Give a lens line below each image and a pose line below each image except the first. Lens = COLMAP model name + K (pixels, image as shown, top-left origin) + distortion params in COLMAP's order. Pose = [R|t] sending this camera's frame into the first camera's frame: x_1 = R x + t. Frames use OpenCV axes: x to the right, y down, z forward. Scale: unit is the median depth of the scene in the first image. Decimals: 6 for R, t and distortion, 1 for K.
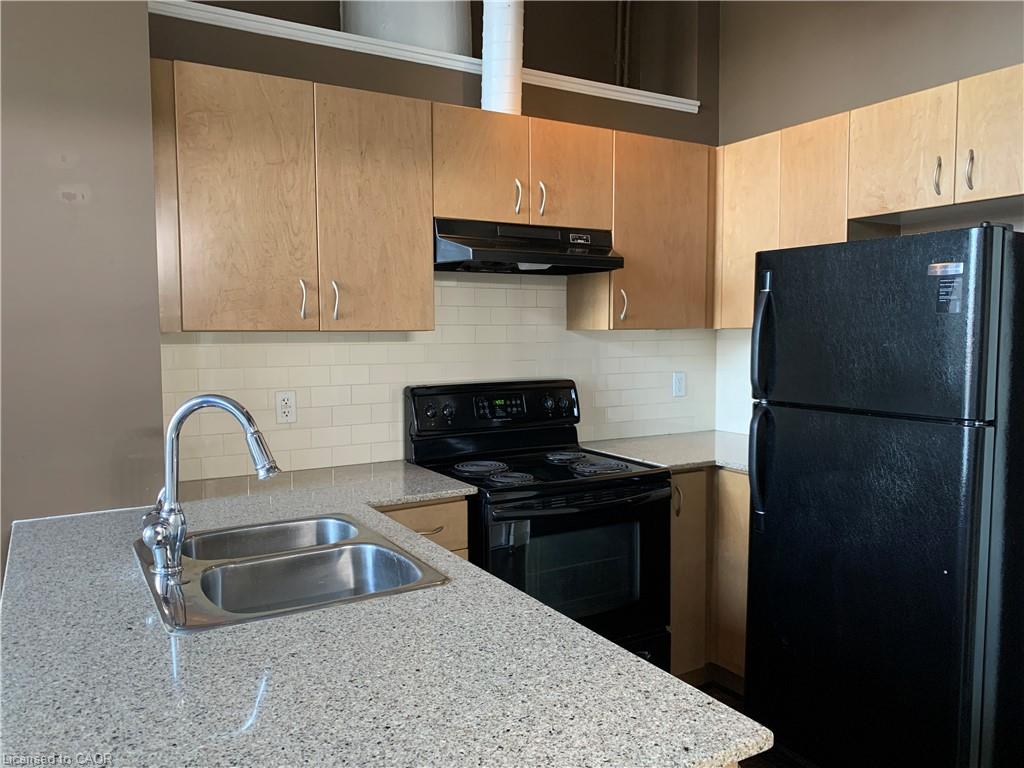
lens RADIAL K [[790.8, 0, 518.0], [0, 790.8, 384.9], [0, 0, 1]] dist [0.057386, -0.063999]
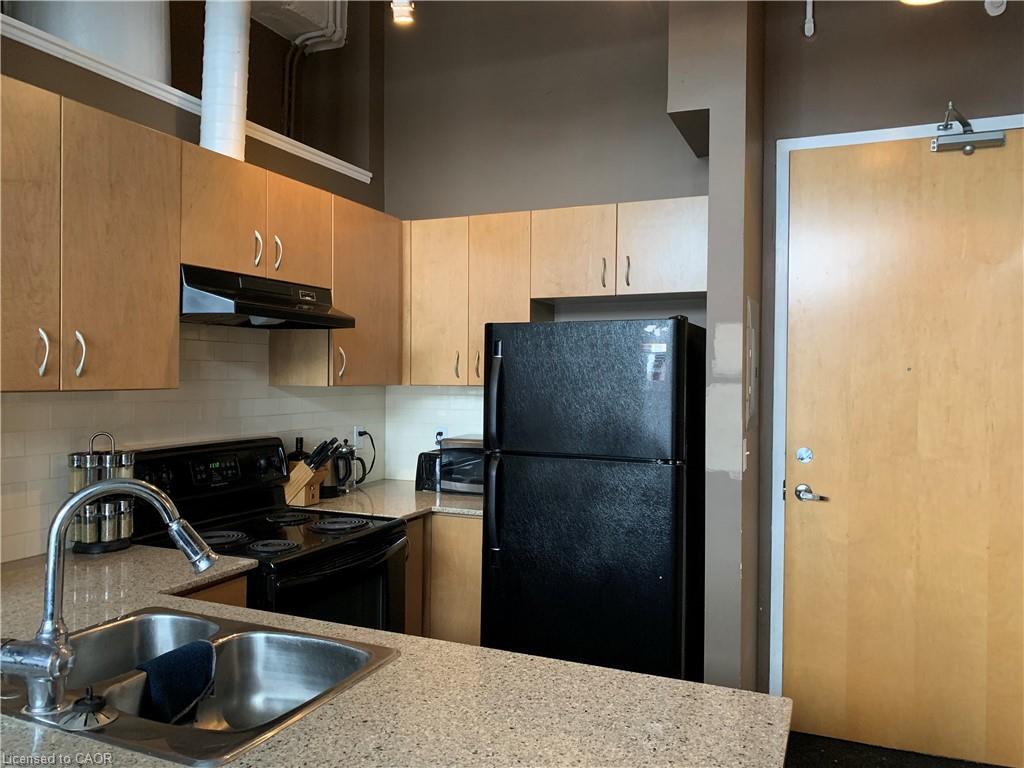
lens RADIAL K [[790.8, 0, 521.3], [0, 790.8, 375.5], [0, 0, 1]] dist [0.057386, -0.063999]
pose [[0.803859, 0.011955, 0.594700, -0.316739], [0.027609, 0.997971, -0.057381, -0.020769], [-0.594179, 0.062546, 0.801897, 0.046815]]
